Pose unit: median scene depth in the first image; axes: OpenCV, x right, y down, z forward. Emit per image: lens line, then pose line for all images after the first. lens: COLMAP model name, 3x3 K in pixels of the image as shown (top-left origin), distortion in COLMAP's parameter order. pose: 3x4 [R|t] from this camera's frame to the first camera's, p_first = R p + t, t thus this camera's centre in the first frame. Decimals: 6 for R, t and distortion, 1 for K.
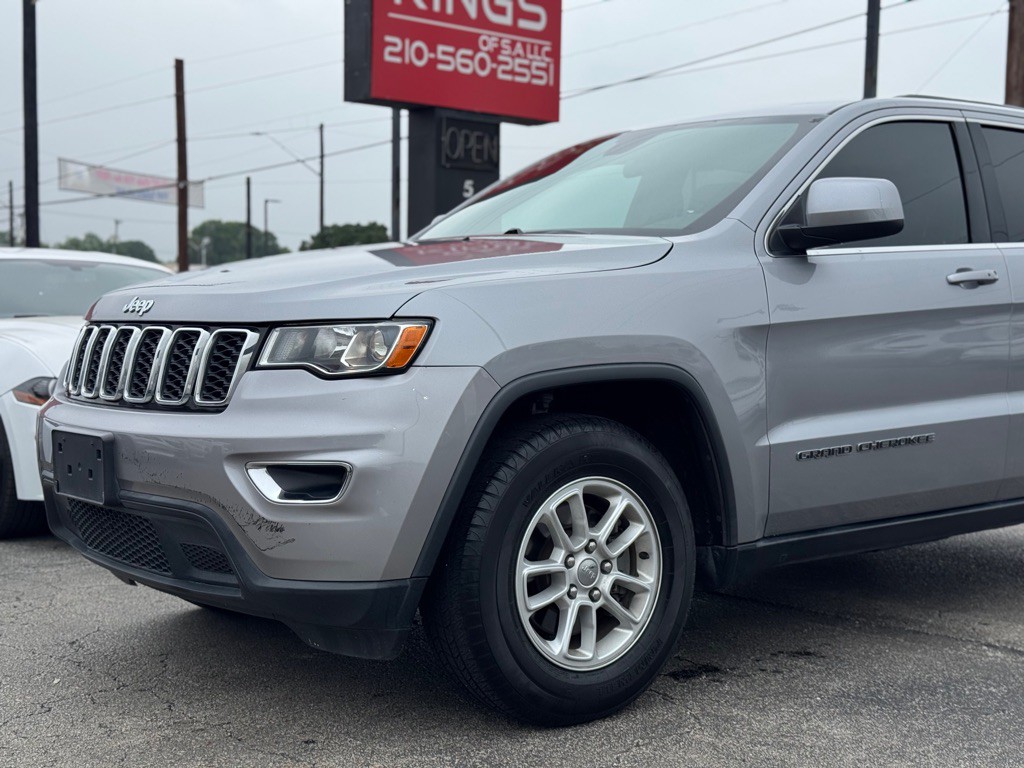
lens RADIAL K [[1429.9, 0, 513.9], [0, 1429.9, 401.6], [0, 0, 1]] dist [0.117451, 0.000000]
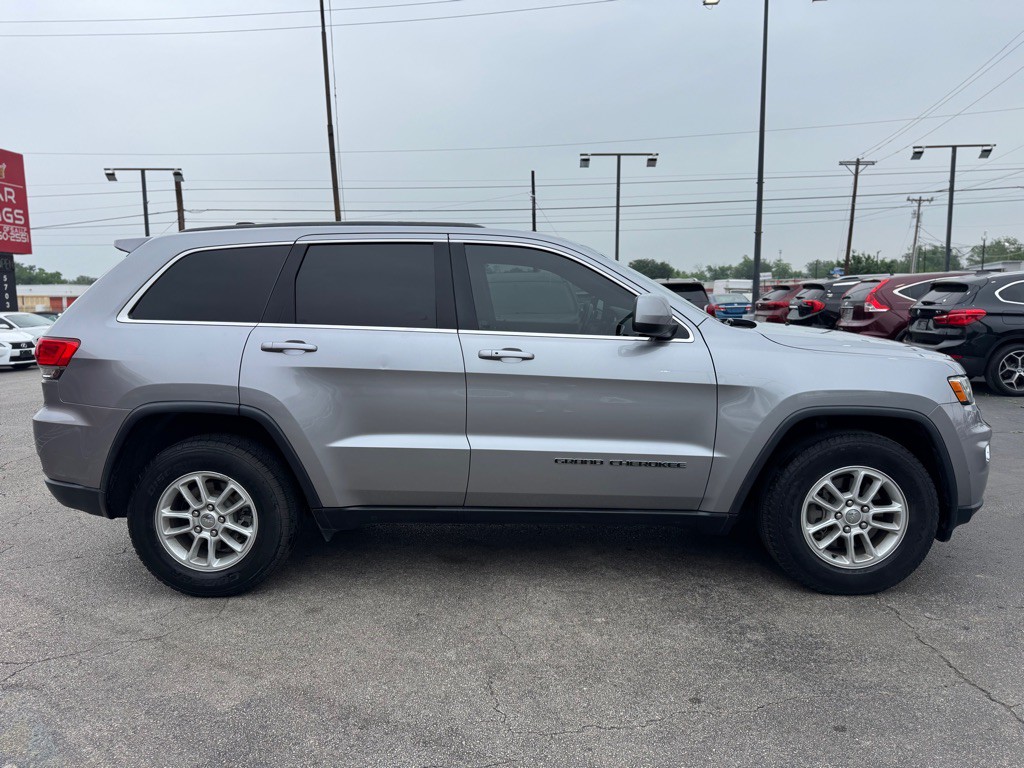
lens RADIAL K [[726.5, 0, 510.6], [0, 726.5, 388.8], [0, 0, 1]] dist [0.022640, -0.023658]
pose [[0.698024, -0.113749, 0.706982, -1.758990], [0.074159, 0.993477, 0.086625, 0.113987], [-0.712224, -0.008037, 0.701906, -3.577473]]
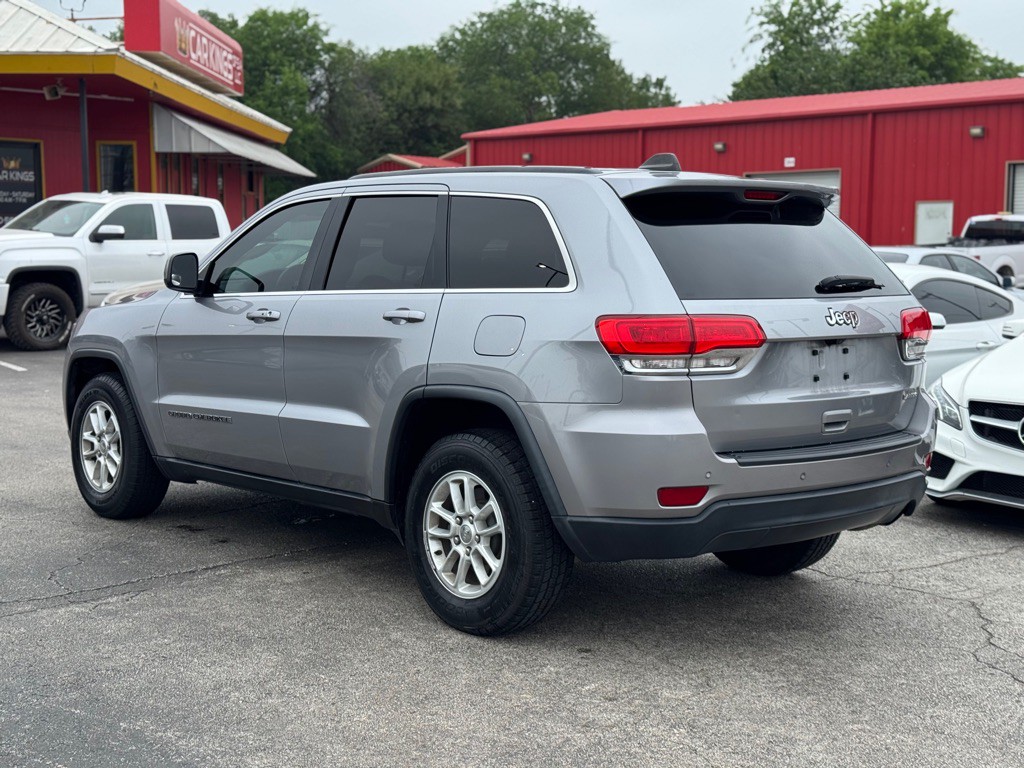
lens RADIAL K [[1429.9, 0, 507.4], [0, 1429.9, 383.3], [0, 0, 1]] dist [0.117451, 0.000000]
pose [[0.051996, 0.087517, -0.994805, 1.835230], [-0.073065, 0.993816, 0.083611, -0.162946], [0.995971, 0.068338, 0.058069, 1.227152]]
